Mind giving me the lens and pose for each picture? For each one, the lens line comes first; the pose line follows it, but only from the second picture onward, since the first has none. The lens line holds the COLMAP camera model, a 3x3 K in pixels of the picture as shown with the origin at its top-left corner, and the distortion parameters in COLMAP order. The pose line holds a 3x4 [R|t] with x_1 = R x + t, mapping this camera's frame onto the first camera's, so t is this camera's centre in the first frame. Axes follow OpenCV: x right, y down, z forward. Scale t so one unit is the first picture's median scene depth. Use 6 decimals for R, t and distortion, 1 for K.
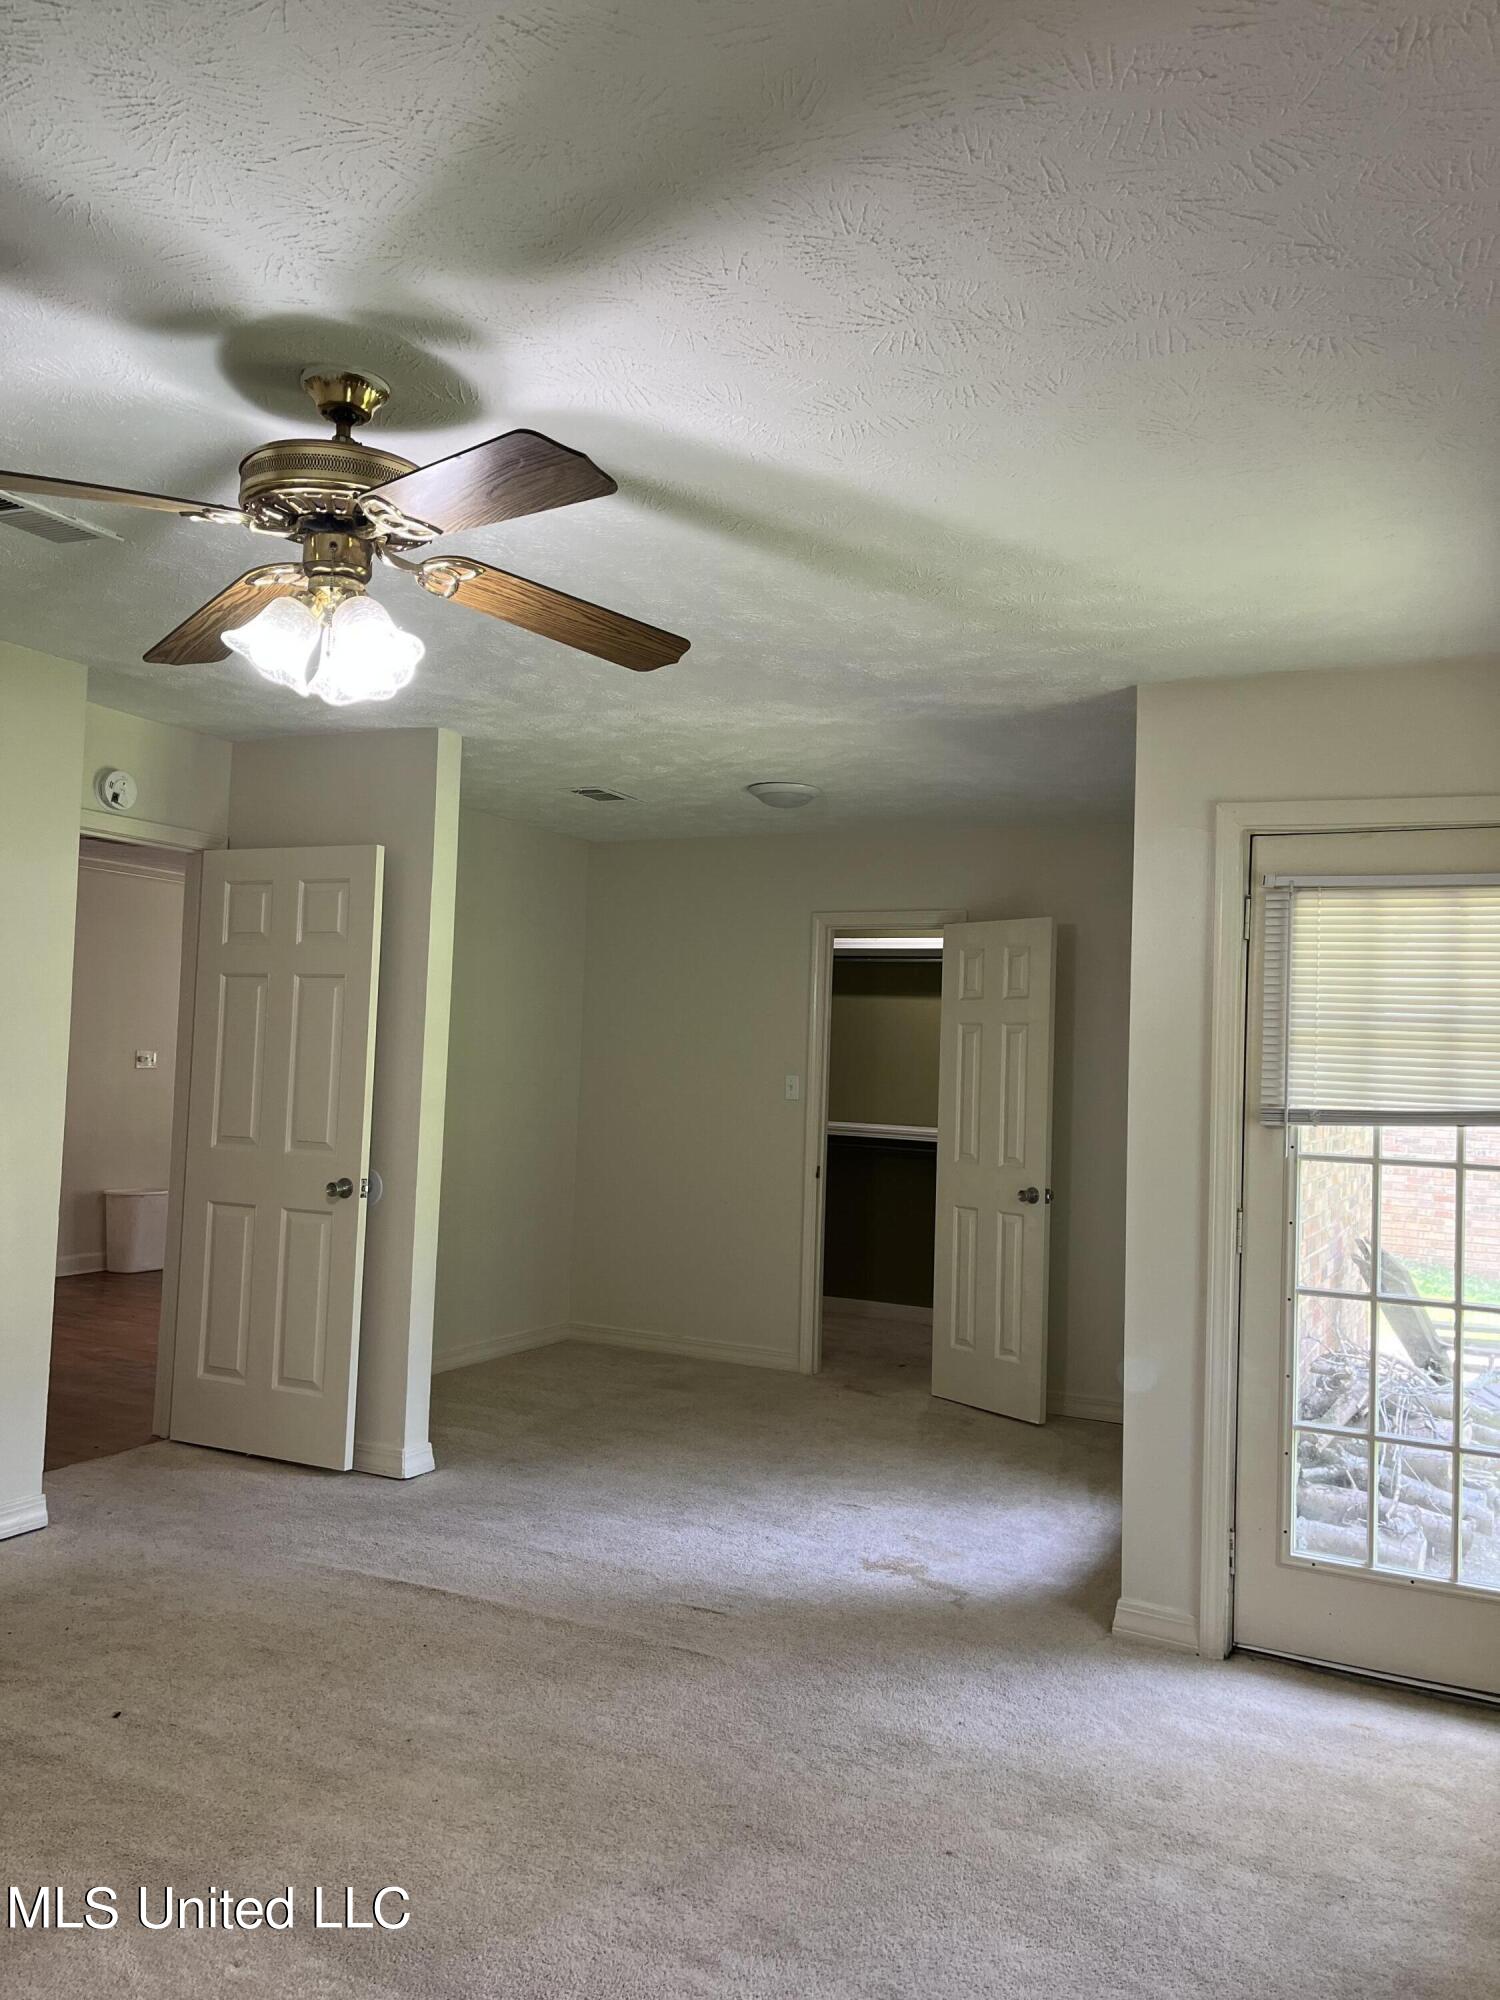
lens RADIAL K [[1518.5, 0, 750.0], [0, 1518.5, 1000.0], [0, 0, 1]] dist [0.053189, -0.000847]
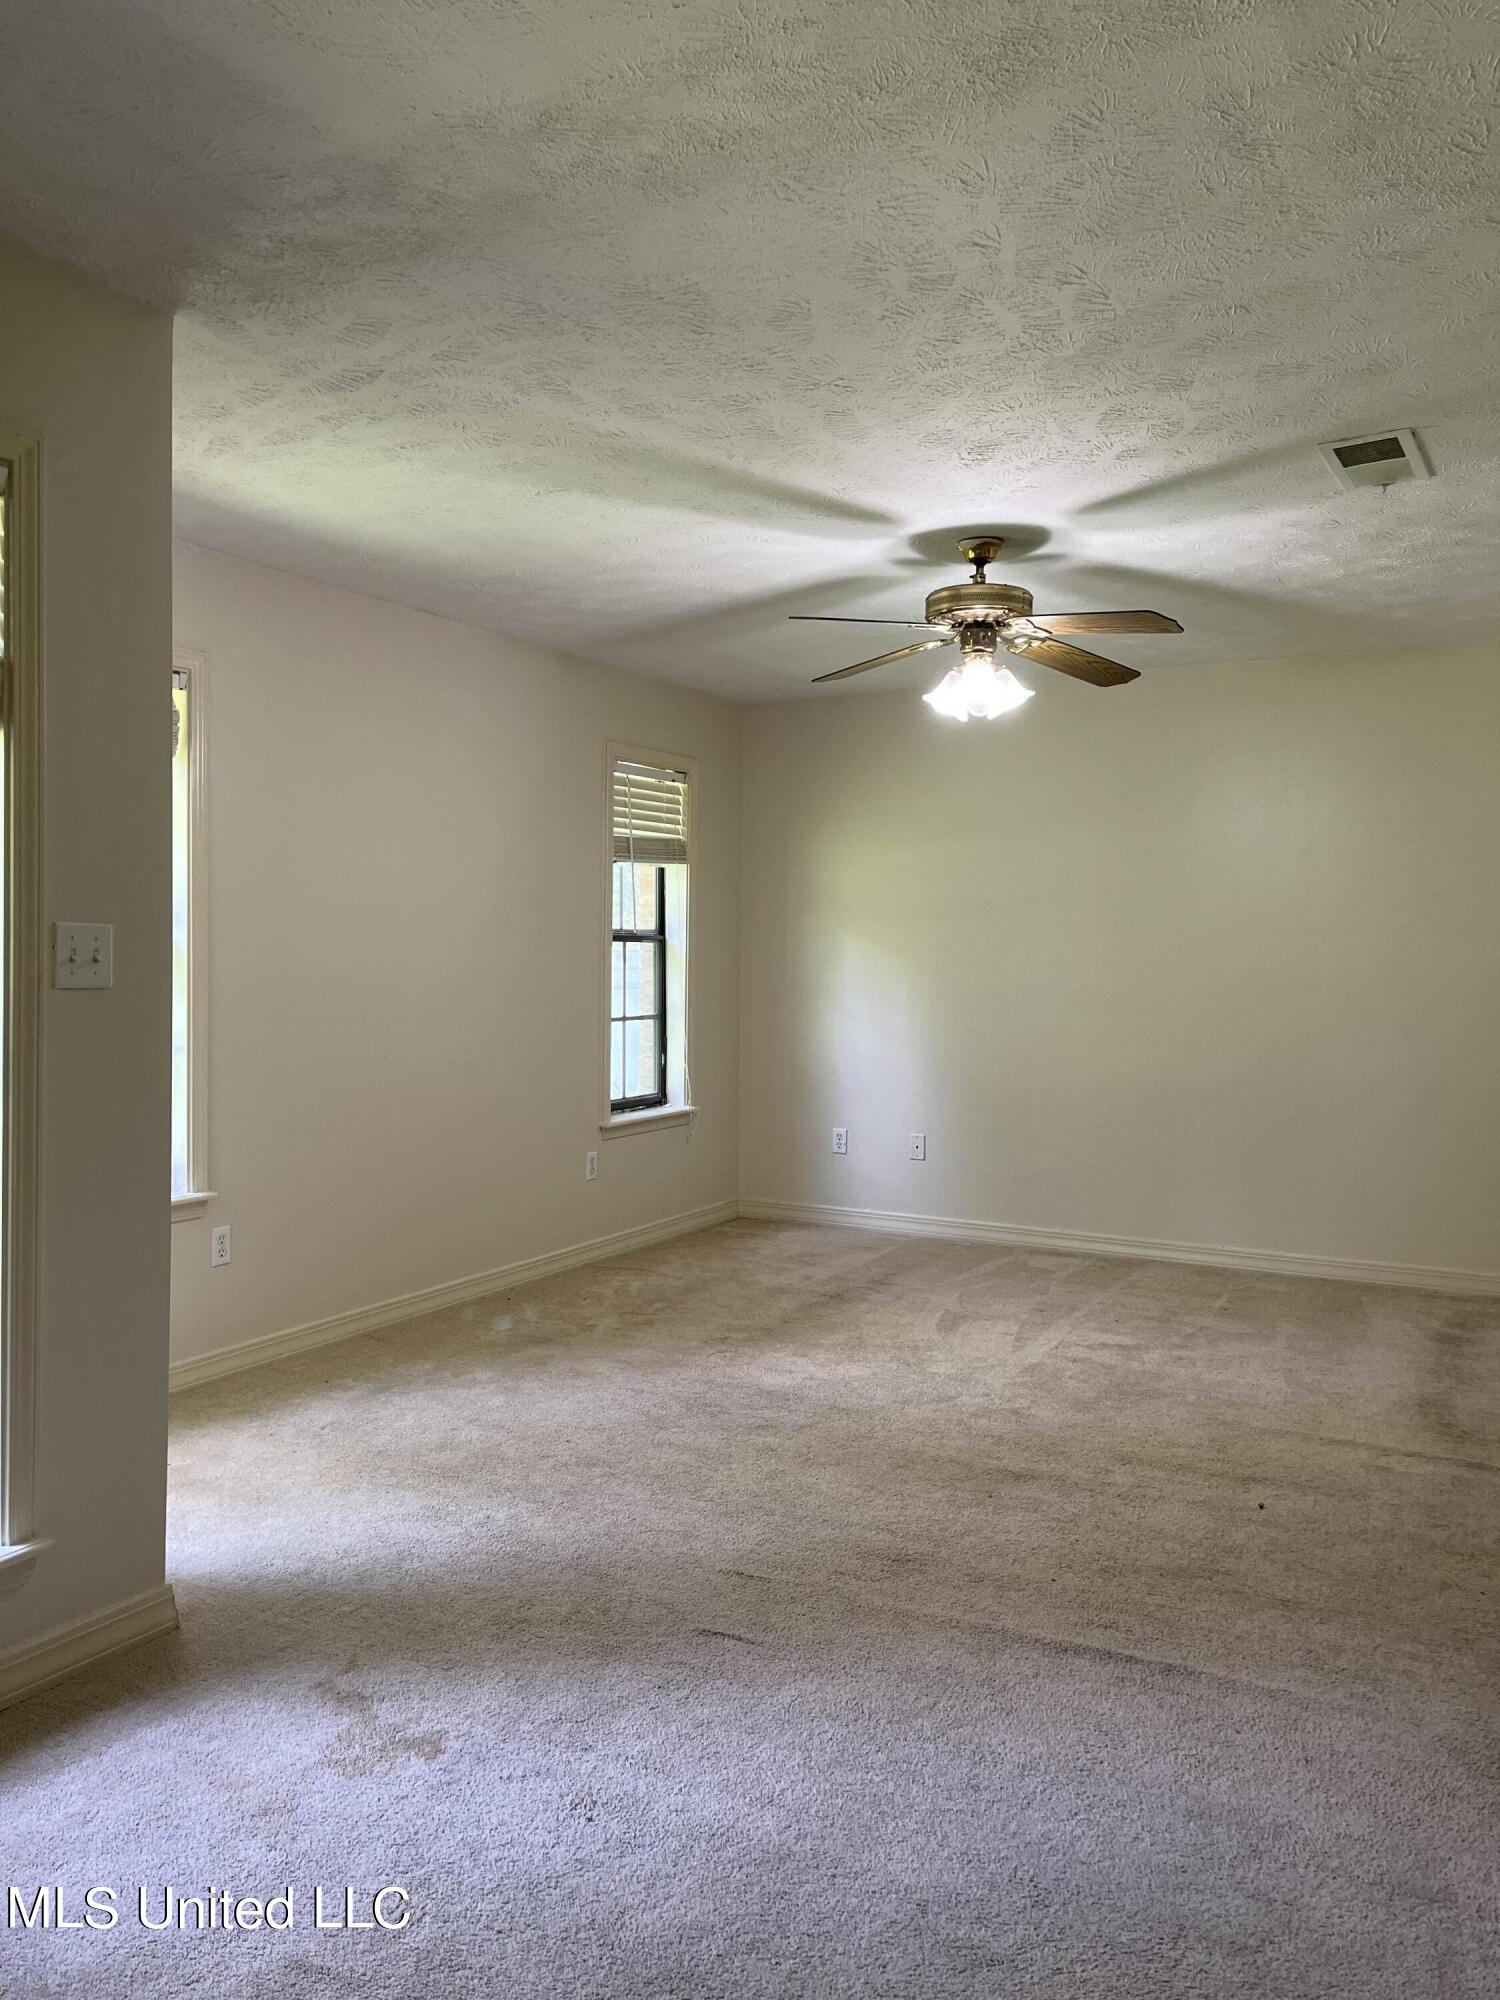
lens RADIAL K [[1518.5, 0, 750.0], [0, 1518.5, 1000.0], [0, 0, 1]] dist [0.053189, -0.000847]
pose [[-0.997546, -0.067460, 0.018747, -0.036400], [-0.067154, 0.997606, 0.016486, 0.072644], [-0.019814, 0.015186, -0.999688, 1.683042]]
